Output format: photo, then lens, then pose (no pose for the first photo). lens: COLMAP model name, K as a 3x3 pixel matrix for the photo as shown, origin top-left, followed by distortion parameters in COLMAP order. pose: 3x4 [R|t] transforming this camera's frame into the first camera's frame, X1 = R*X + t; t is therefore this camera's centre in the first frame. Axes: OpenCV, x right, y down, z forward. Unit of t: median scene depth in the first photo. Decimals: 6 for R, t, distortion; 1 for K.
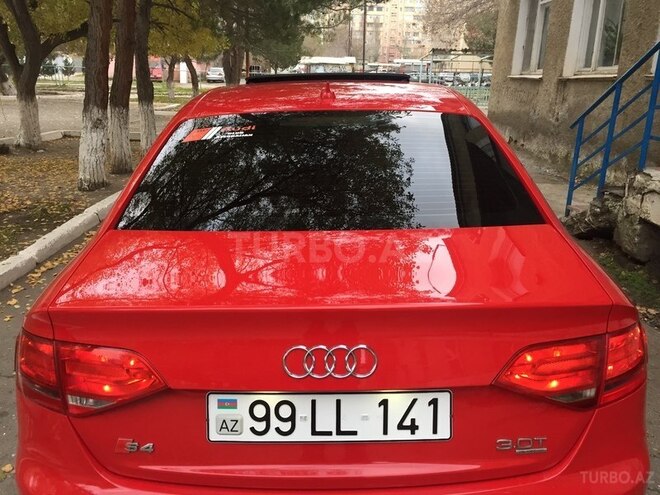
lens RADIAL K [[569.7, 0, 330.0], [0, 569.7, 247.5], [0, 0, 1]] dist [0.015019, 0.004092]
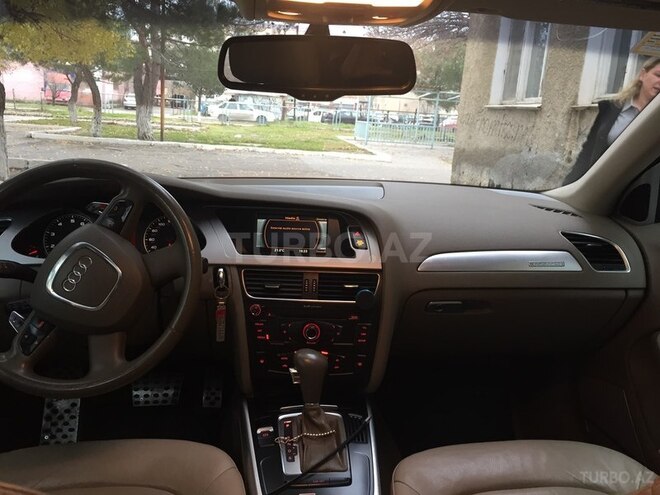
lens RADIAL K [[569.7, 0, 330.0], [0, 569.7, 247.5], [0, 0, 1]] dist [0.015019, 0.004092]
pose [[0.991525, 0.015434, 0.128994, -0.007604], [-0.007480, 0.998053, -0.061920, -0.049092], [-0.129699, 0.060430, 0.989710, 0.246270]]
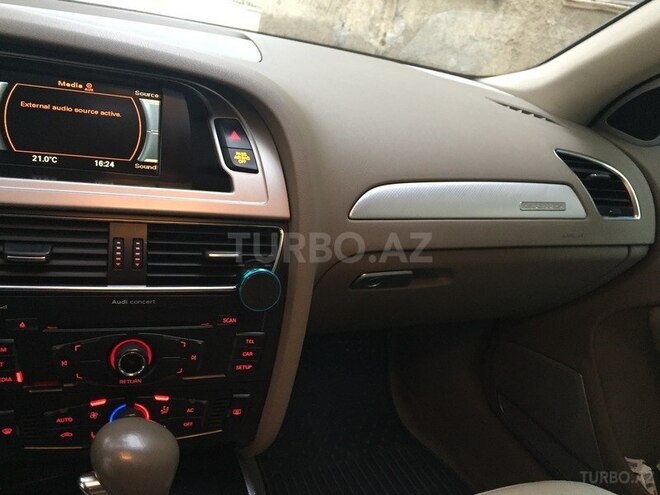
lens RADIAL K [[569.7, 0, 330.0], [0, 569.7, 247.5], [0, 0, 1]] dist [0.015019, 0.004092]
pose [[0.878007, -0.018992, 0.478270, -0.005159], [-0.056718, 0.988044, 0.143358, -0.056398], [-0.475275, -0.152996, 0.866433, 0.303876]]
